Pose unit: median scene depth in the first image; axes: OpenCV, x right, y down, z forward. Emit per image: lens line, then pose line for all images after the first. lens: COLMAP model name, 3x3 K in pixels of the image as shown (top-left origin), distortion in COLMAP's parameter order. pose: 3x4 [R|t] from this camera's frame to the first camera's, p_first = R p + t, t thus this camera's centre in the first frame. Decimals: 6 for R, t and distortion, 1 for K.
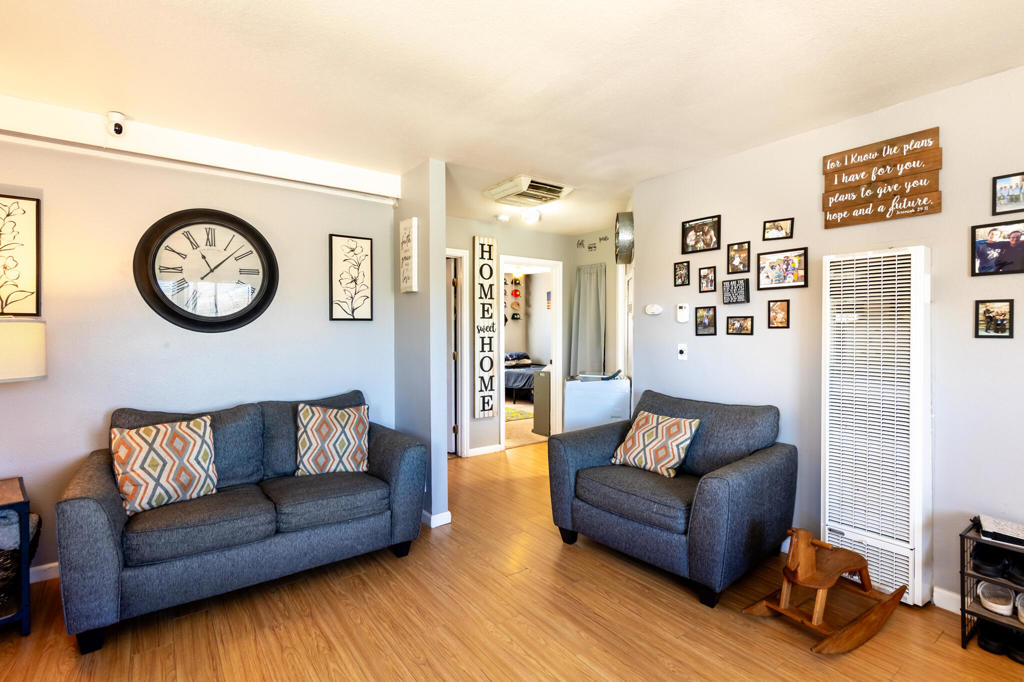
lens RADIAL K [[481.0, 0, 512.4], [0, 481.0, 333.9], [0, 0, 1]] dist [-0.002681, 0.000075]
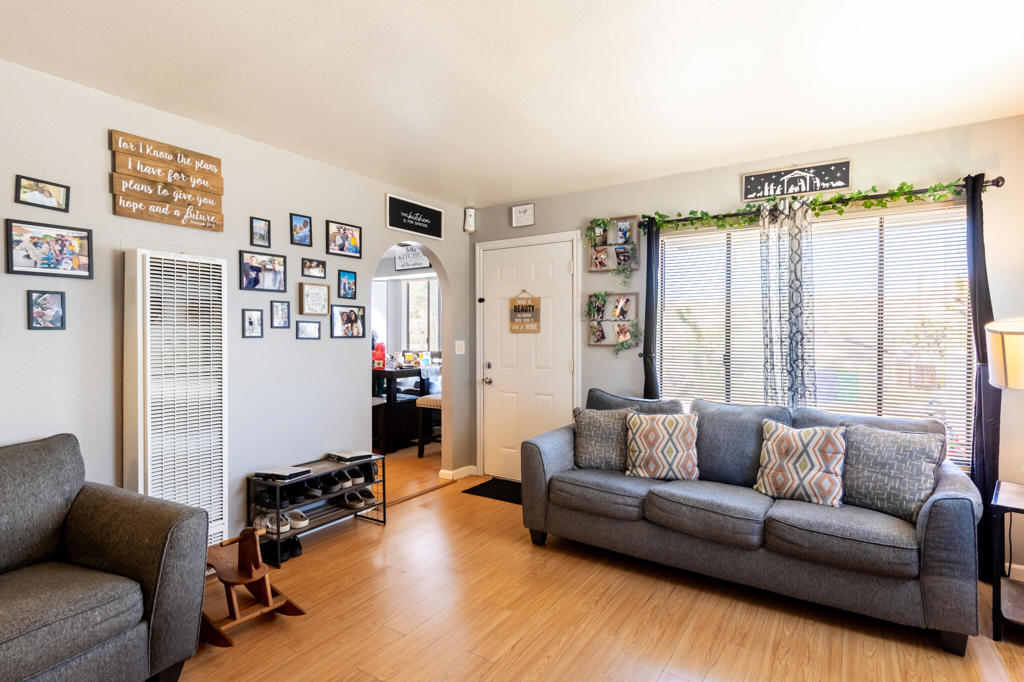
lens RADIAL K [[481.0, 0, 513.4], [0, 481.0, 338.5], [0, 0, 1]] dist [-0.002681, 0.000075]
pose [[-0.322368, -0.016704, 0.946467, -0.423998], [0.003832, 0.999813, 0.018950, -0.009989], [-0.946607, 0.009736, -0.322244, 0.639527]]
